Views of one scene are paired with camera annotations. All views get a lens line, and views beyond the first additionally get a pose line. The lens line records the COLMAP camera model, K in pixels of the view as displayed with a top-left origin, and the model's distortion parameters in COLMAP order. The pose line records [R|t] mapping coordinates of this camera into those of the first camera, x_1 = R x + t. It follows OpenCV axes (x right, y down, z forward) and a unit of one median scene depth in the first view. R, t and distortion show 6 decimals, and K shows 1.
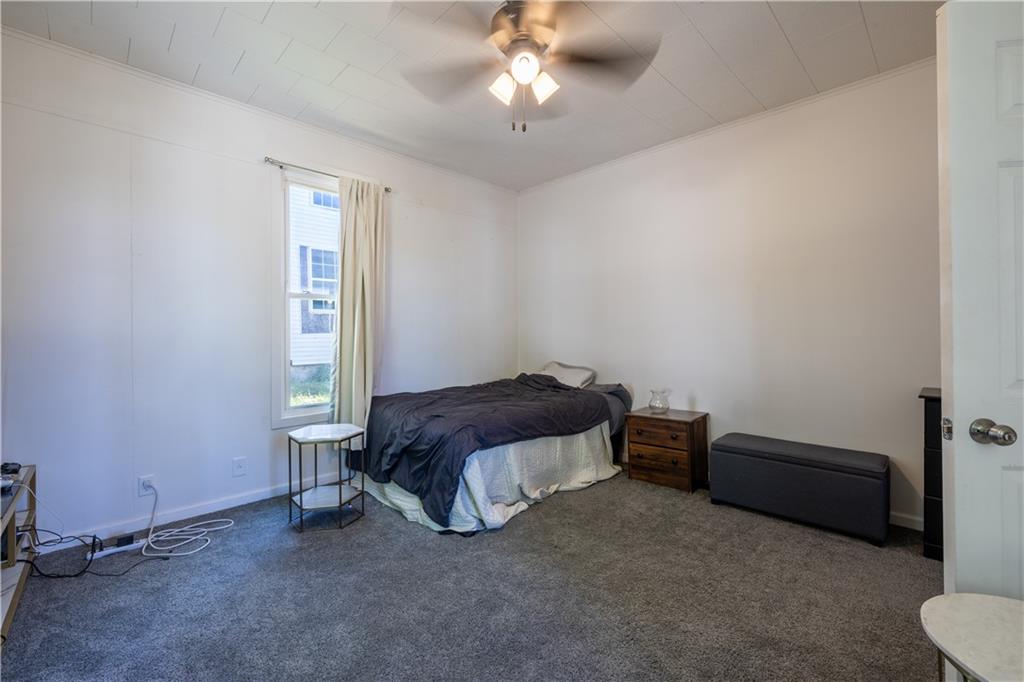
lens RADIAL K [[437.1, 0, 510.3], [0, 437.1, 336.7], [0, 0, 1]] dist [0.000036, 0.000429]
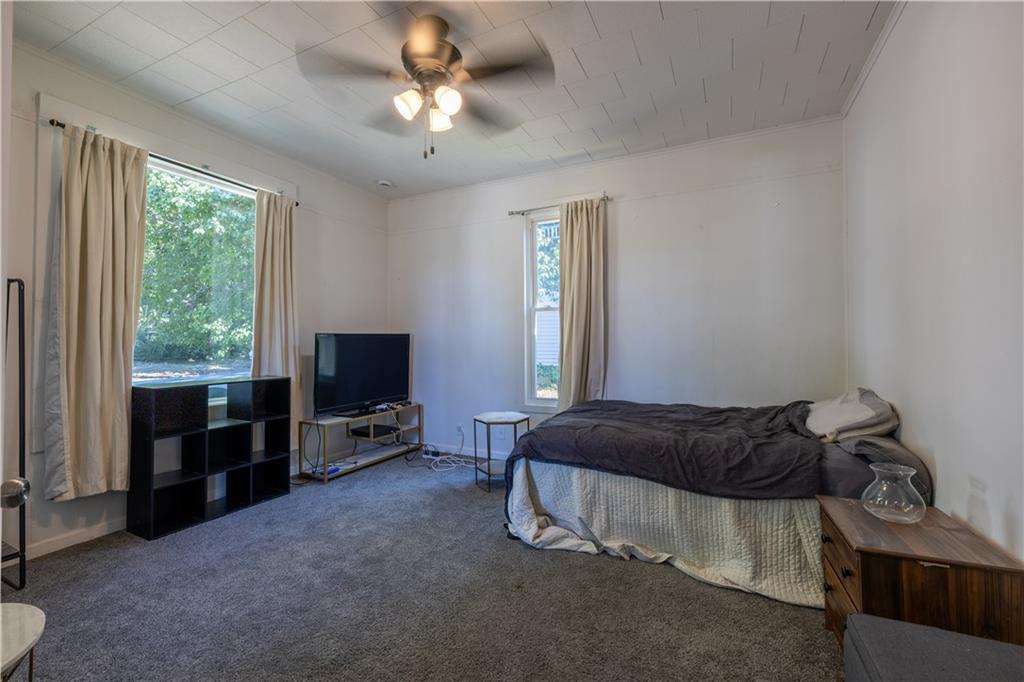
lens RADIAL K [[437.1, 0, 509.9], [0, 437.1, 338.4], [0, 0, 1]] dist [0.000036, 0.000429]
pose [[0.315999, 0.000261, -0.948759, 0.731318], [-0.005306, 0.999985, -0.001492, -0.010412], [0.948745, 0.005505, 0.315996, 0.556863]]
